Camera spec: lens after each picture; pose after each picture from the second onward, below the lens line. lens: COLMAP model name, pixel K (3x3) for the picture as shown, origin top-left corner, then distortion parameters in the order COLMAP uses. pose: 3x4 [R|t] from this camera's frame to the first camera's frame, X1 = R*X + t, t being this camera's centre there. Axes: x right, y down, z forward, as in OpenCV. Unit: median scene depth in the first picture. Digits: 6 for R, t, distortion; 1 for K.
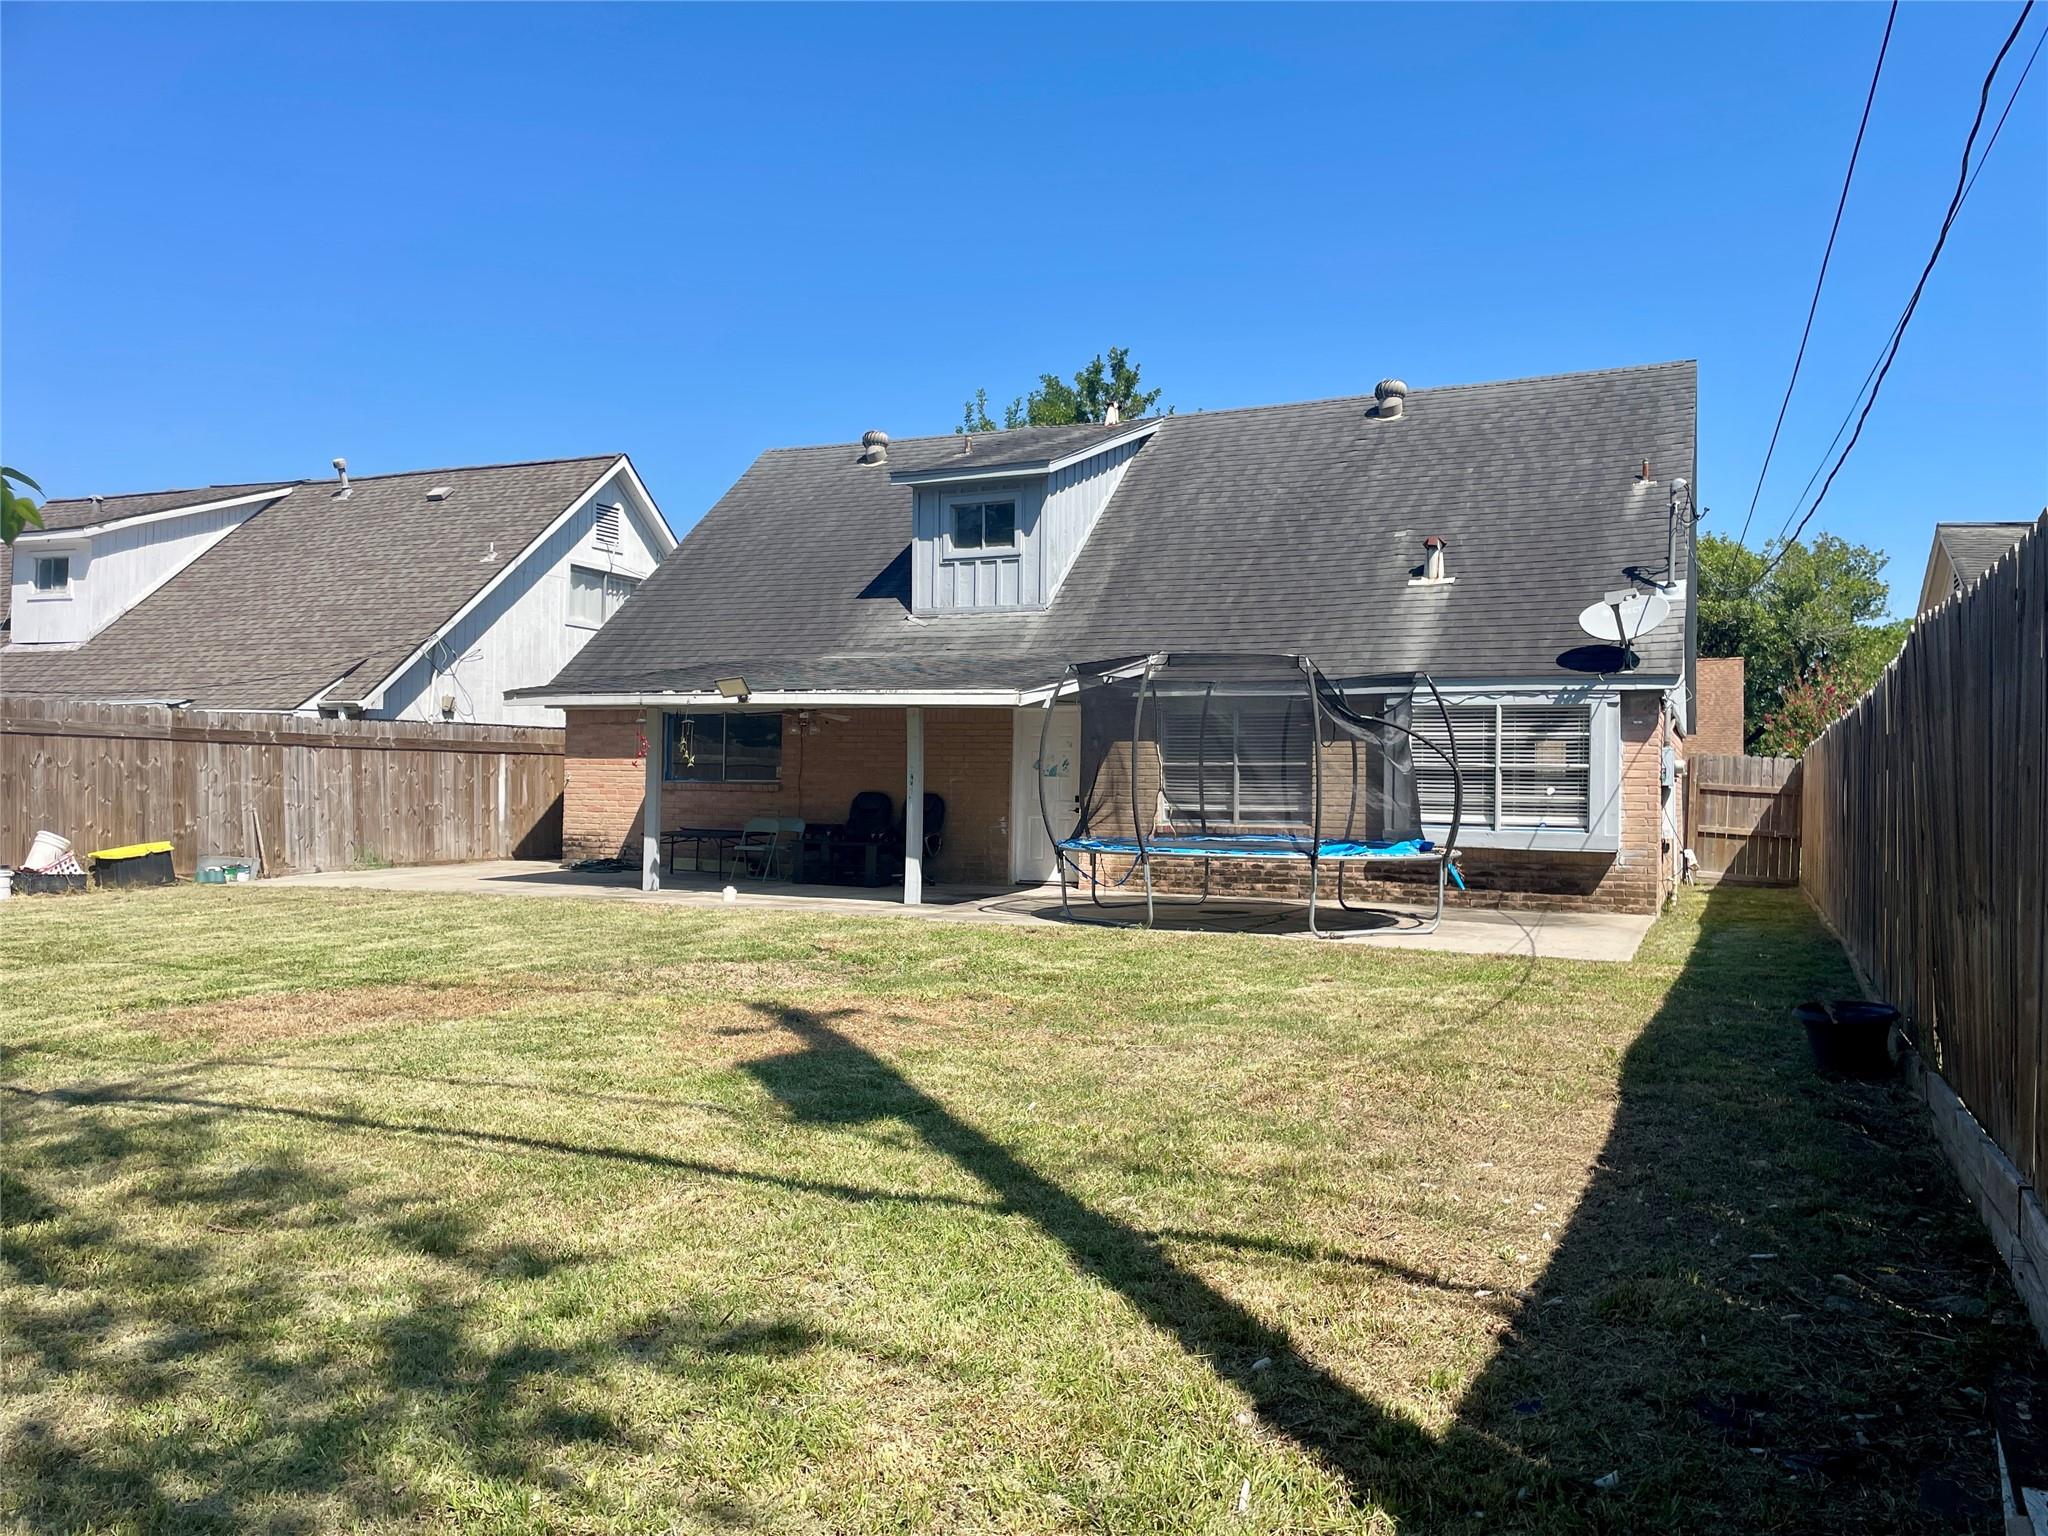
lens RADIAL K [[1531.8, 0, 1025.3], [0, 1531.8, 770.7], [0, 0, 1]] dist [0.047207, -0.029688]
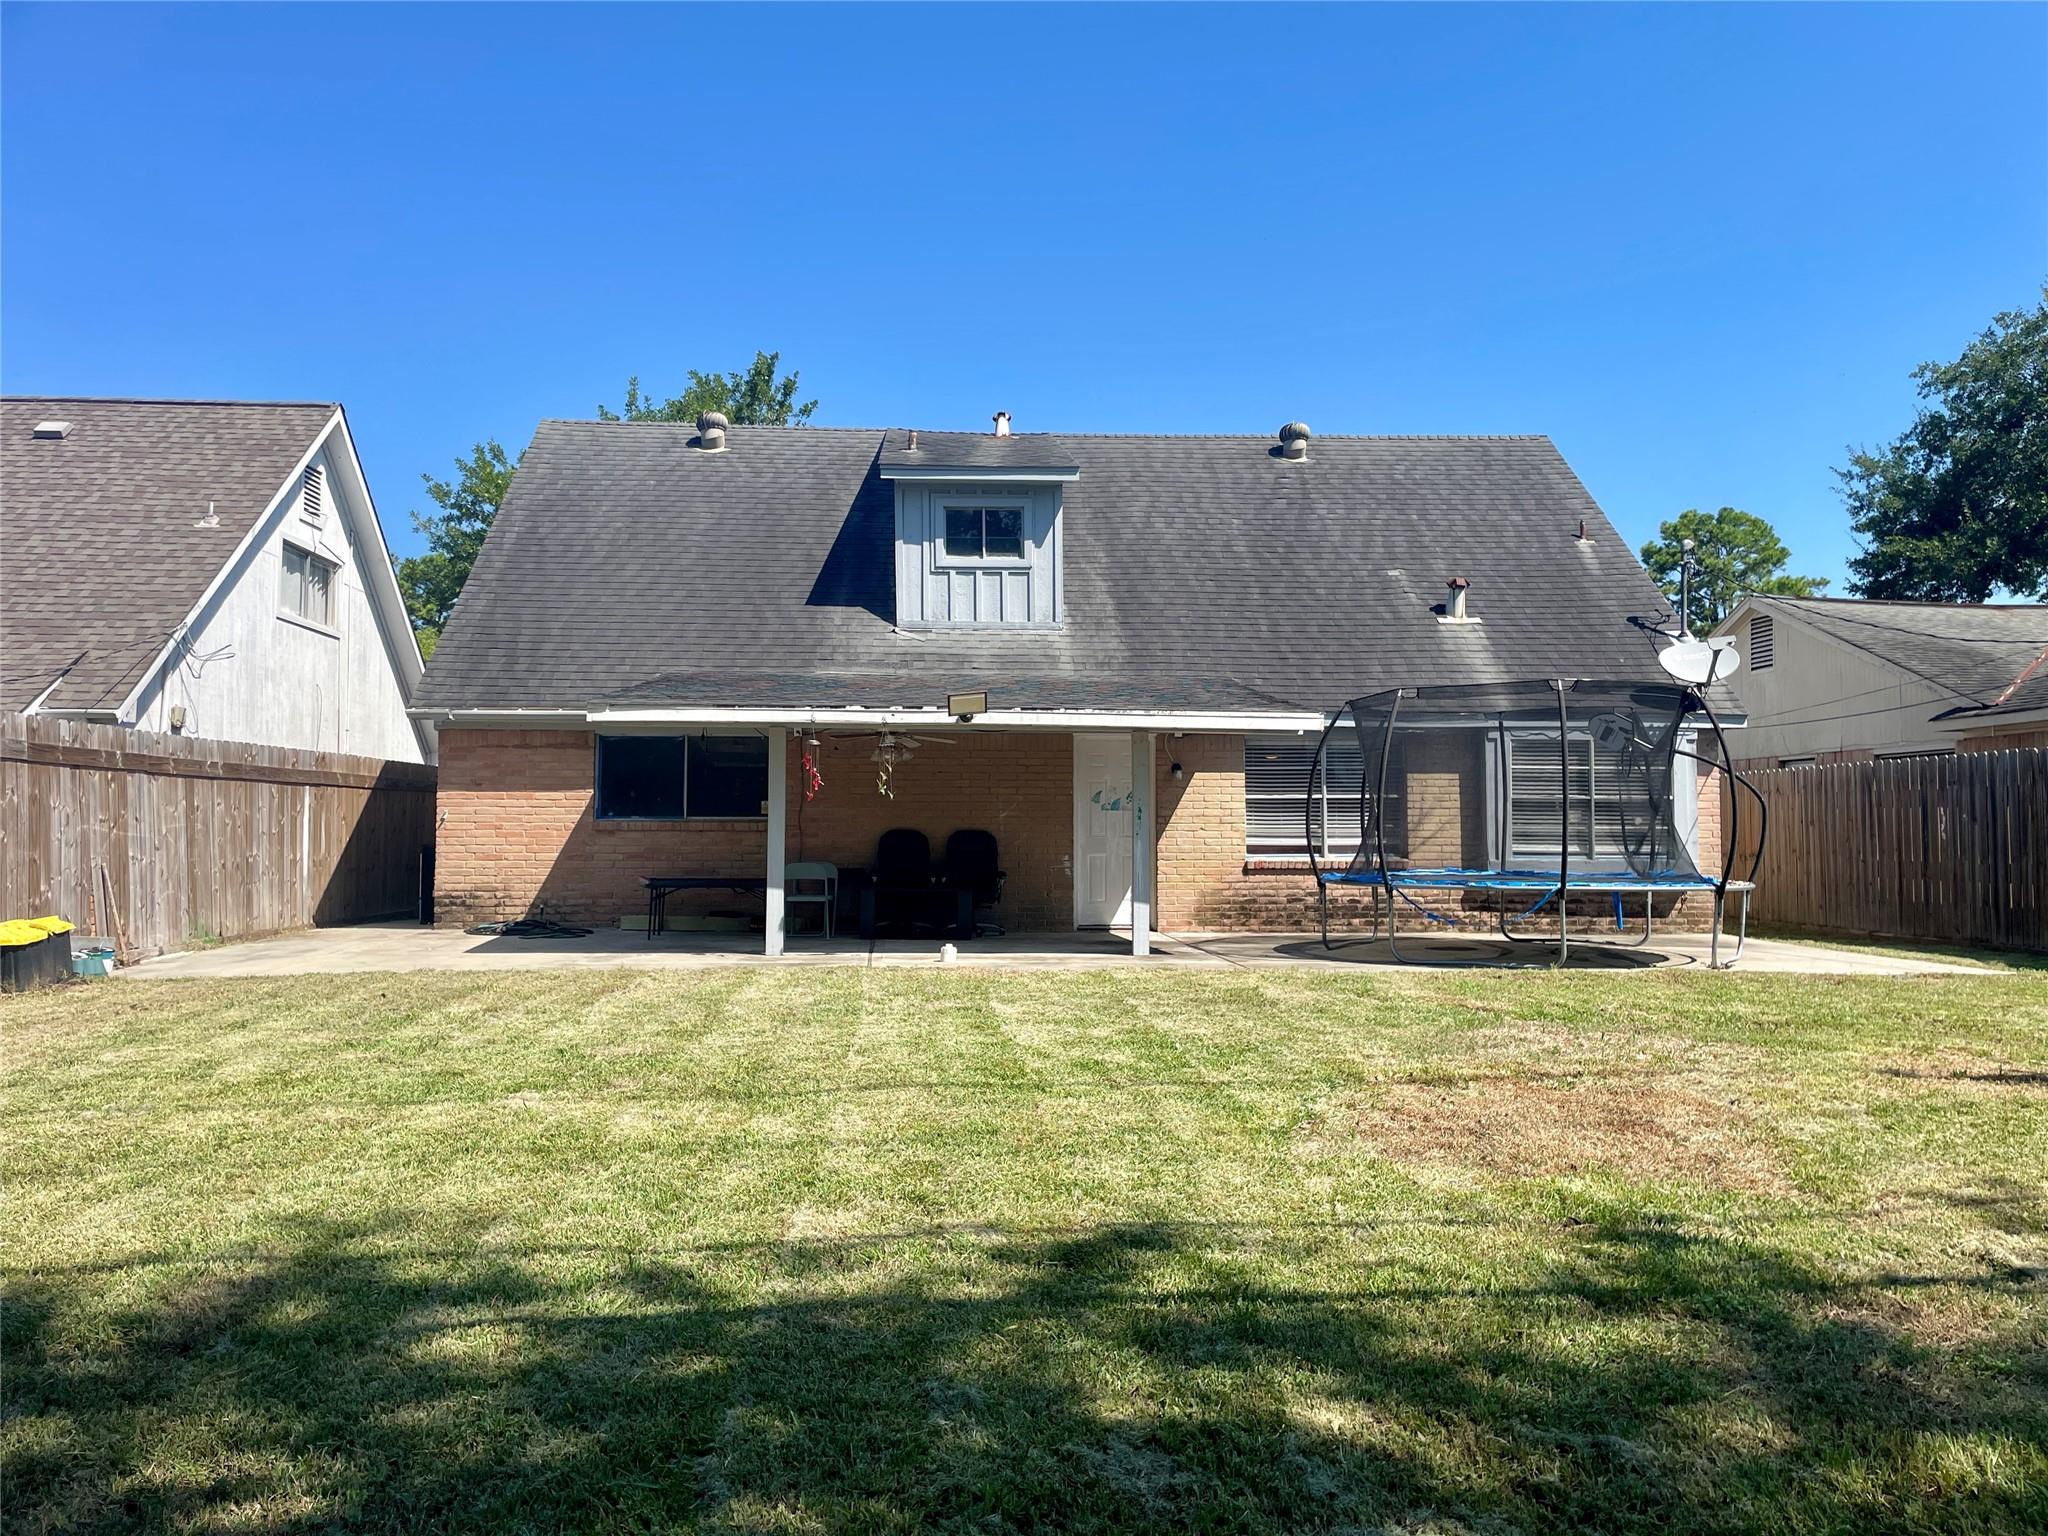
lens RADIAL K [[1531.8, 0, 1030.5], [0, 1531.8, 759.3], [0, 0, 1]] dist [0.047207, -0.029688]
pose [[0.888171, 0.010057, 0.459402, -0.418410], [0.004322, 0.999533, -0.030236, 0.000640], [-0.459492, 0.028840, 0.887714, 0.193170]]
